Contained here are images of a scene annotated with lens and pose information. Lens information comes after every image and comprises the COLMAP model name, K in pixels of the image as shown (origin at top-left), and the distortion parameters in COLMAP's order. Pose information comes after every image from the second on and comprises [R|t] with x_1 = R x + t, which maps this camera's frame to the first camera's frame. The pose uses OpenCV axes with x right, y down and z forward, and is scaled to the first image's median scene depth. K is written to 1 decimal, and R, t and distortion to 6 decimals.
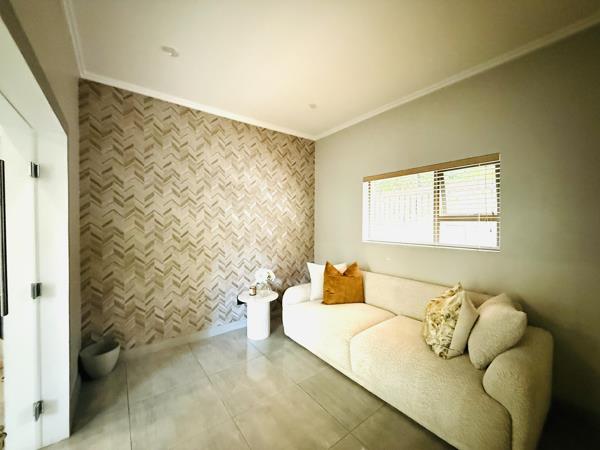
lens RADIAL K [[238.0, 0, 300.8], [0, 238.0, 225.2], [0, 0, 1]] dist [-0.004735, 0.001292]
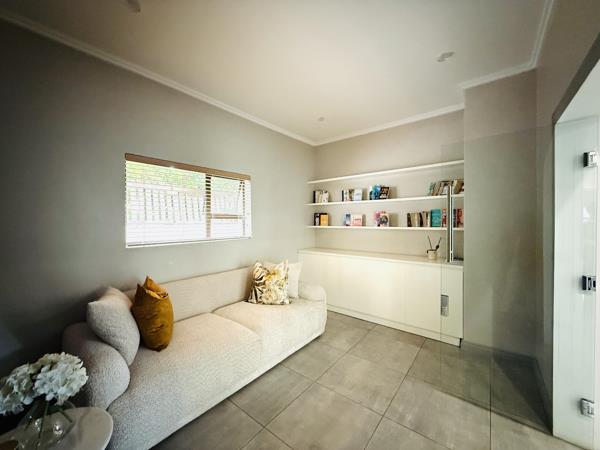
lens RADIAL K [[238.0, 0, 300.6], [0, 238.0, 222.1], [0, 0, 1]] dist [-0.004735, 0.001292]
pose [[-0.233239, -0.011578, 0.972350, -0.663475], [0.013317, 0.999797, 0.015099, -0.012785], [-0.972328, 0.016471, -0.233038, 0.873838]]
